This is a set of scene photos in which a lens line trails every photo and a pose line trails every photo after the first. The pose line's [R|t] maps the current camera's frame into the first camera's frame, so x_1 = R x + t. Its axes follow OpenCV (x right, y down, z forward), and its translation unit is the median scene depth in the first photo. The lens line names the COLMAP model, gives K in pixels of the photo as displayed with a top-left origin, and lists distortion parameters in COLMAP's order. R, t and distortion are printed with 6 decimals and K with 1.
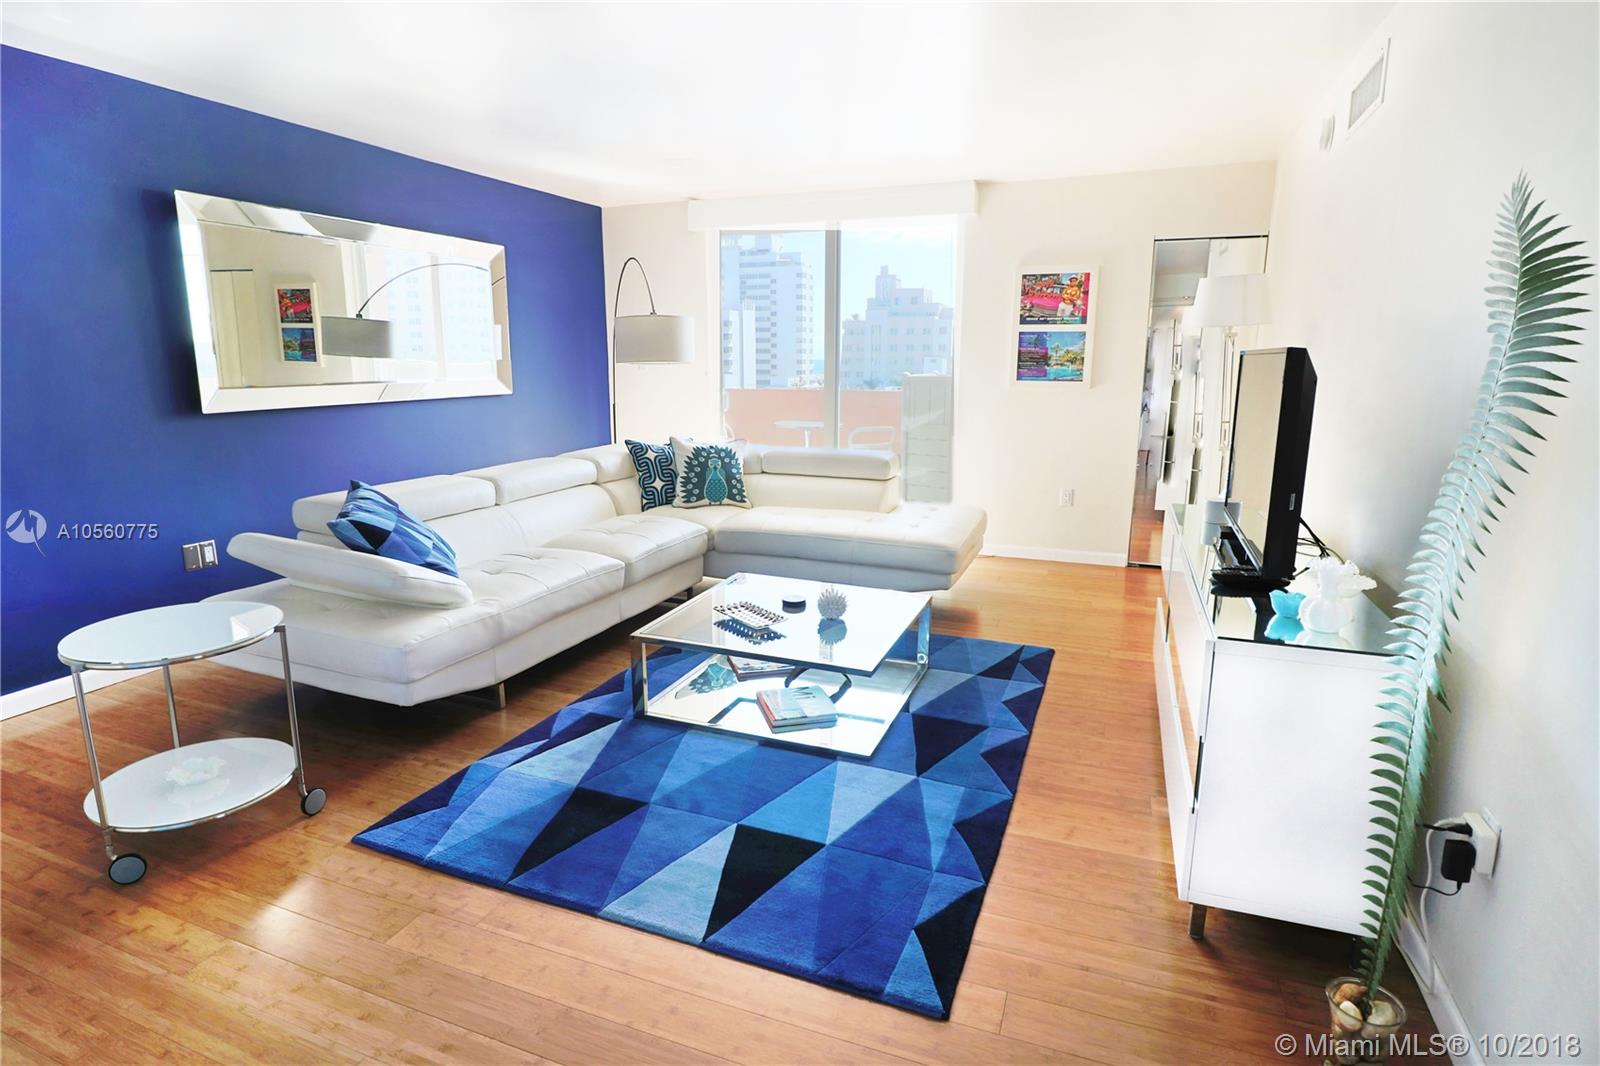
lens RADIAL K [[827.4, 0, 800.3], [0, 827.4, 528.5], [0, 0, 1]] dist [0.000994, -0.016571]
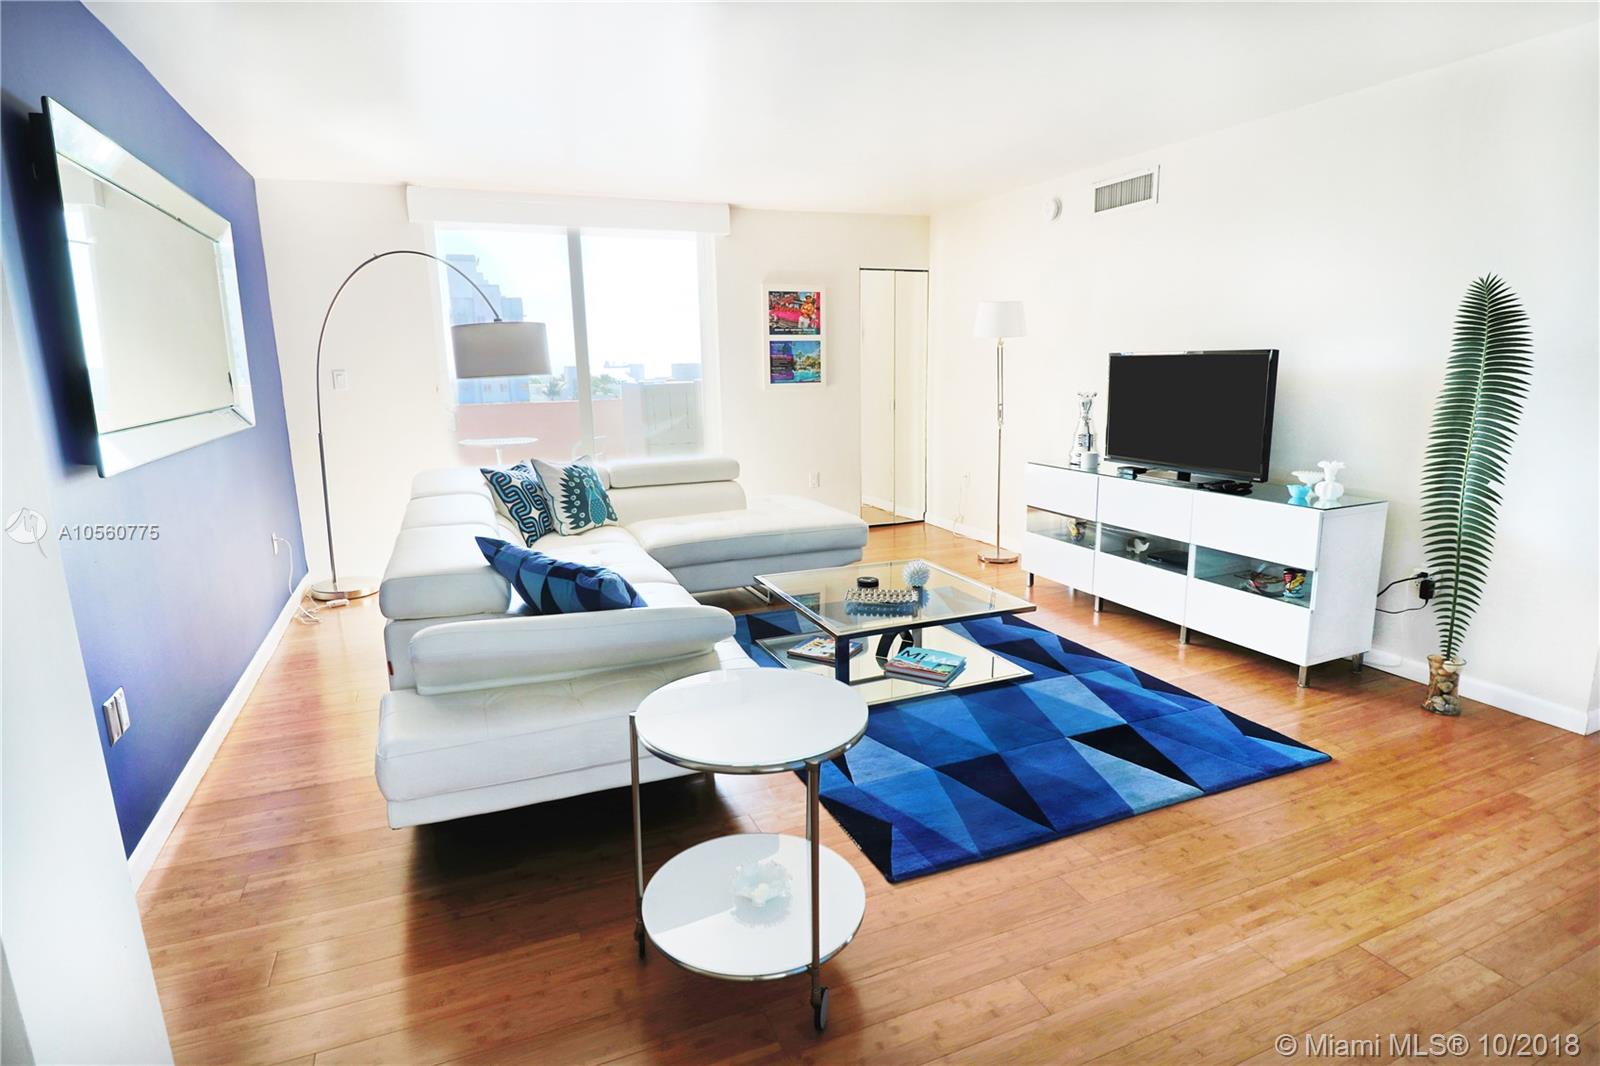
lens RADIAL K [[827.4, 0, 800.3], [0, 827.4, 528.5], [0, 0, 1]] dist [0.000994, -0.016571]
pose [[0.717372, -0.152738, 0.679741, -0.535989], [0.159988, 0.985714, 0.052645, -0.037047], [-0.678071, 0.070985, 0.731560, 0.158932]]
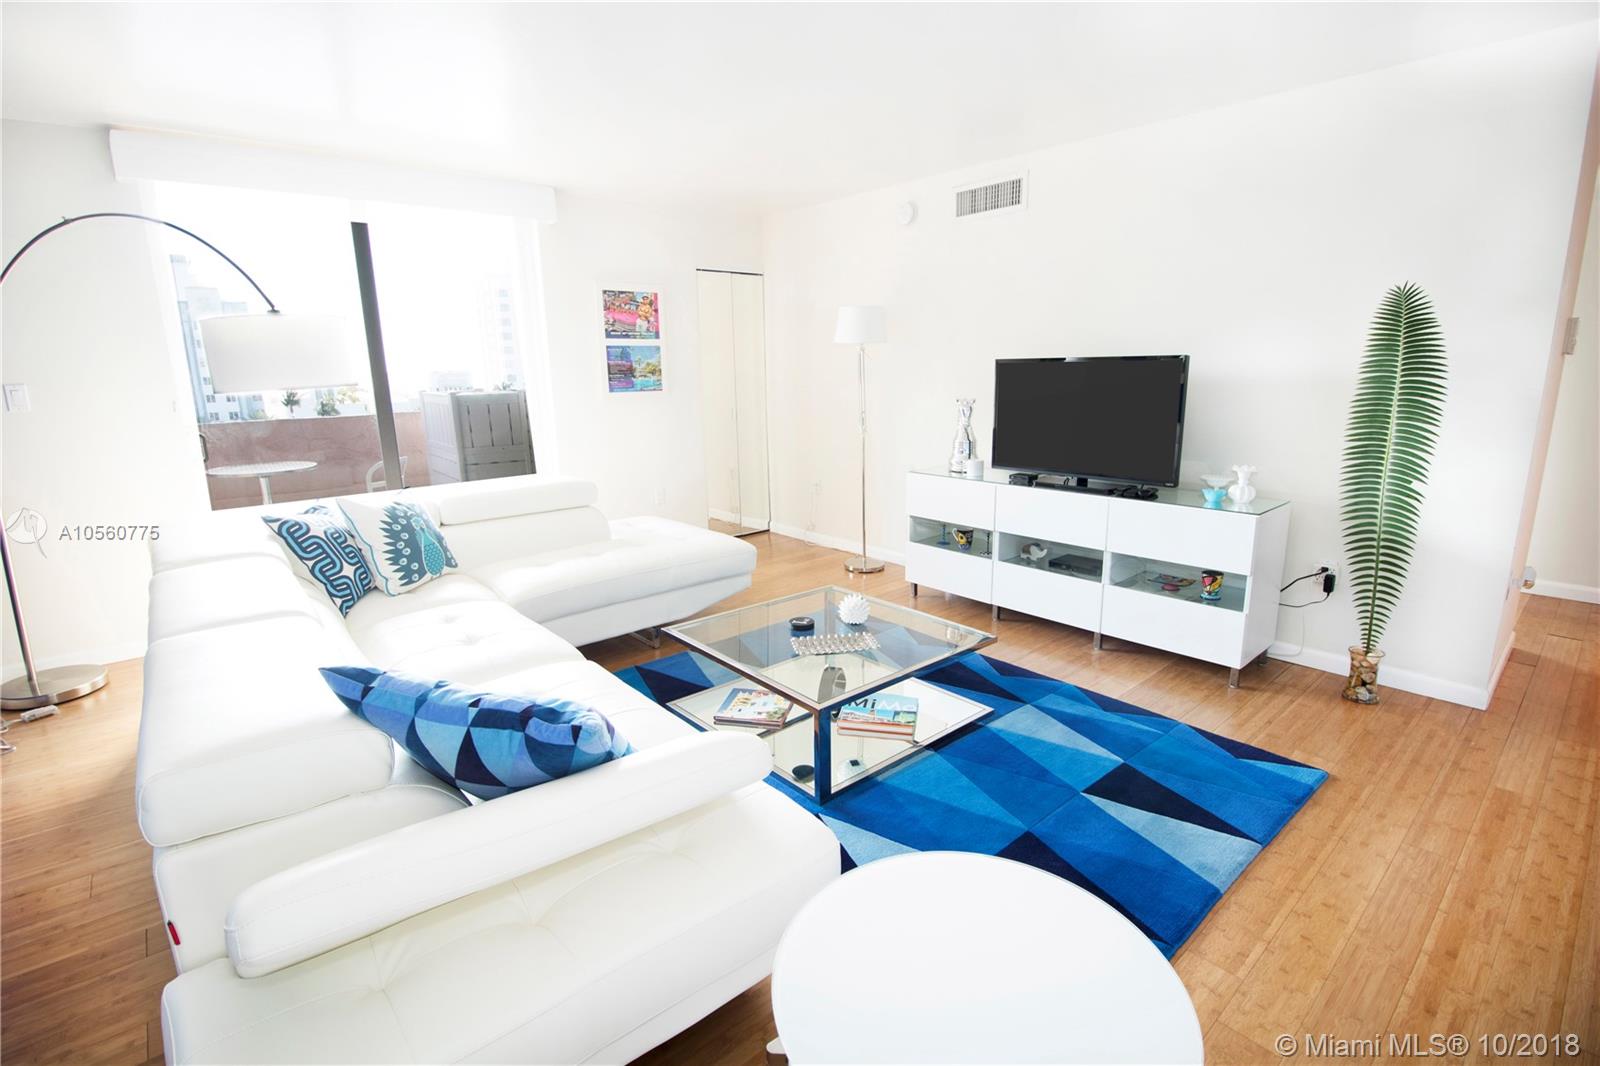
lens RADIAL K [[741.5, 0, 801.6], [0, 741.5, 528.3], [0, 0, 1]] dist [0.002264, -0.014660]
pose [[0.469099, -0.201757, 0.859791, -0.475391], [0.197431, 0.972873, 0.120575, -0.081562], [-0.860794, 0.113188, 0.496207, 0.367326]]
